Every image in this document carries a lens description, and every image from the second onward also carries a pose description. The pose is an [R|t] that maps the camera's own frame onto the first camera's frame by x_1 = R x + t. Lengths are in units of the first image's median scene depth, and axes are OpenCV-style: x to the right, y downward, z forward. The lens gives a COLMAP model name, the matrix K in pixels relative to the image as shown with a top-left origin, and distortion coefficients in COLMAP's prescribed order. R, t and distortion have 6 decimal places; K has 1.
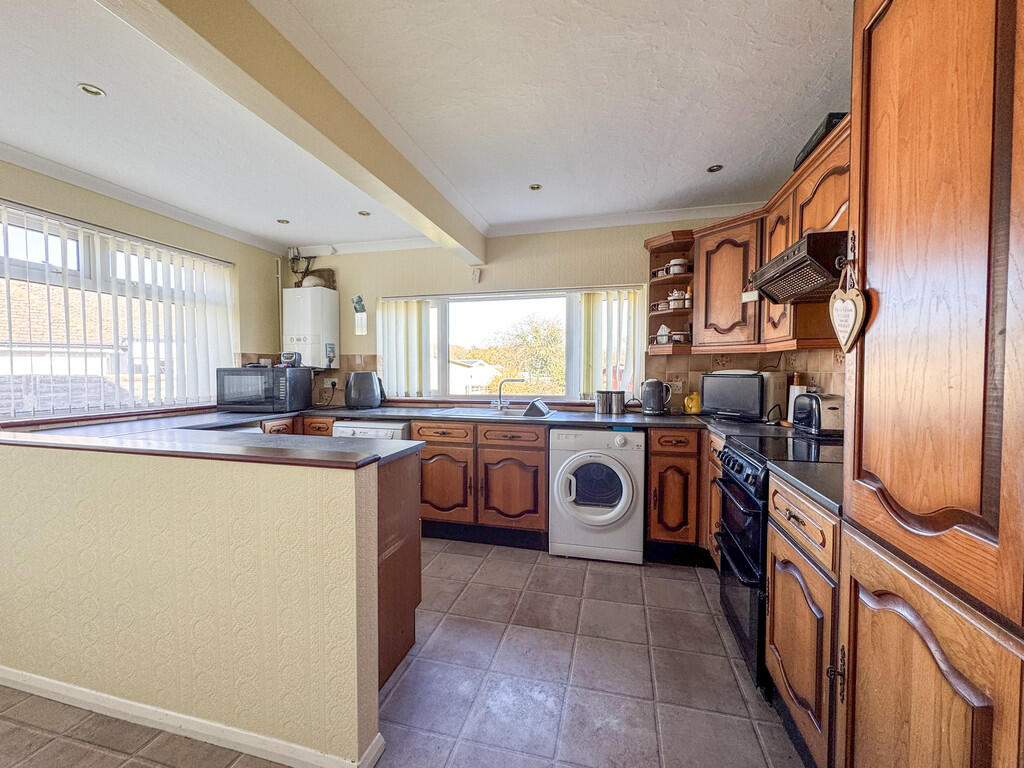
lens RADIAL K [[412.7, 0, 512.5], [0, 412.7, 381.1], [0, 0, 1]] dist [-0.000620, -0.000958]
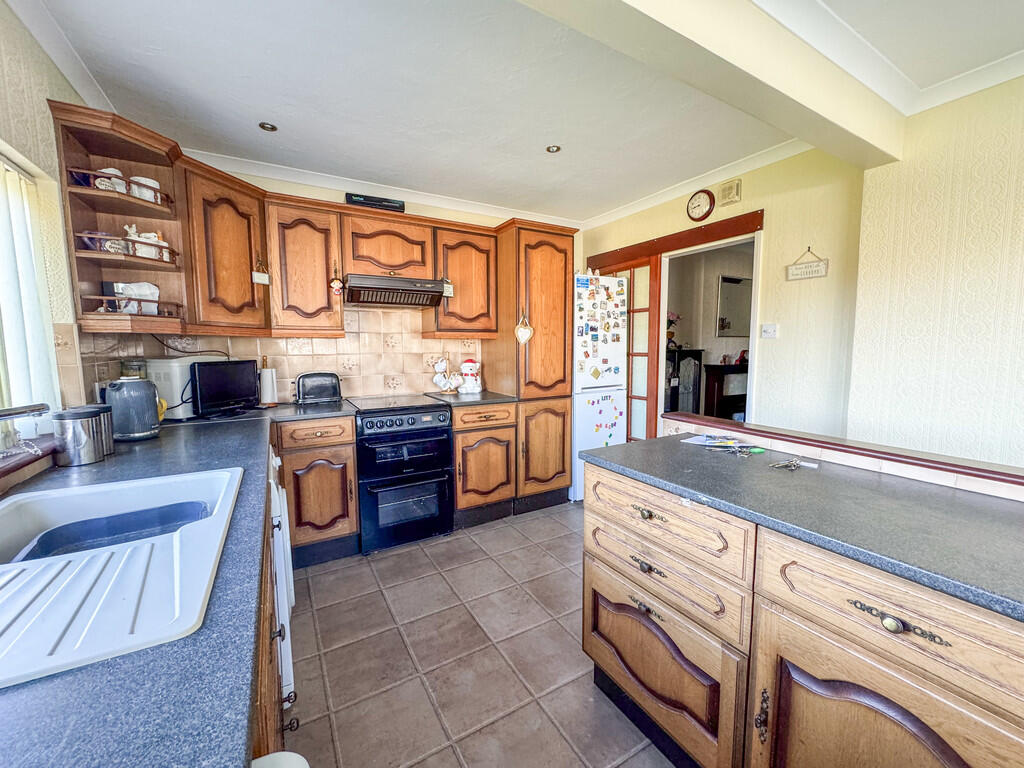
lens RADIAL K [[412.7, 0, 514.9], [0, 412.7, 384.1], [0, 0, 1]] dist [-0.000620, -0.000958]
pose [[-0.705692, -0.063067, 0.705706, -0.496965], [0.027228, 0.992881, 0.115959, -0.053297], [-0.707995, 0.101046, -0.698951, 1.198438]]
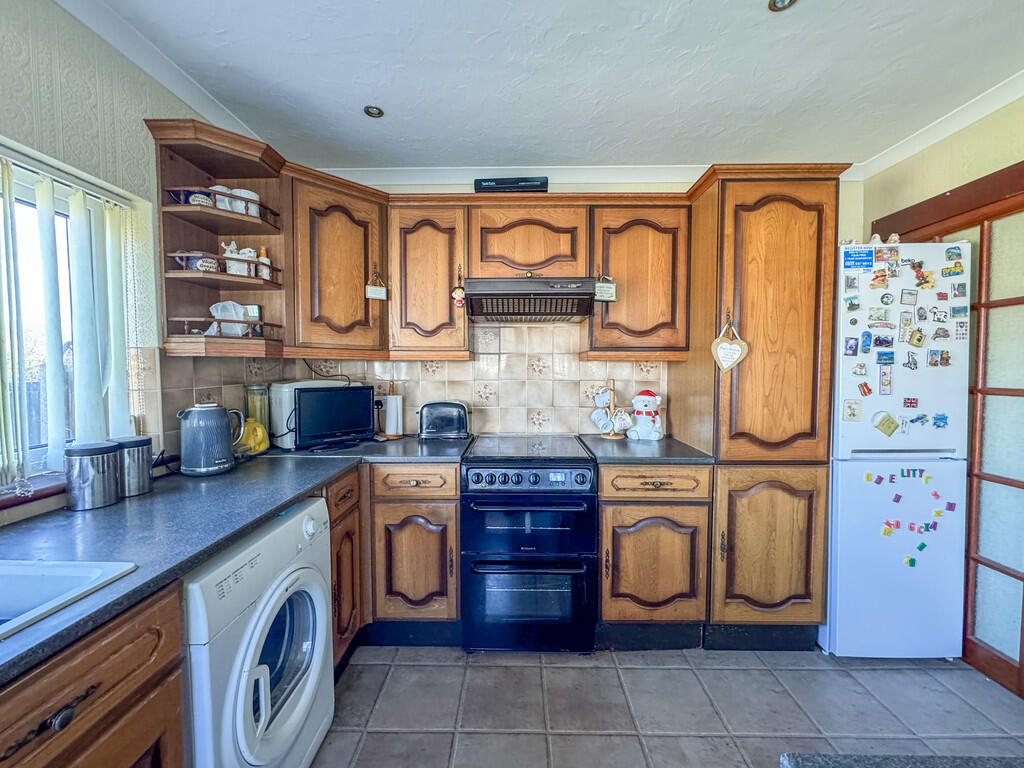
lens RADIAL K [[412.7, 0, 511.8], [0, 412.7, 383.8], [0, 0, 1]] dist [-0.000620, -0.000958]
pose [[-0.228565, -0.039197, 0.972739, -0.284460], [0.030199, 0.998423, 0.047328, -0.049903], [-0.973060, 0.040193, -0.227021, 0.874022]]
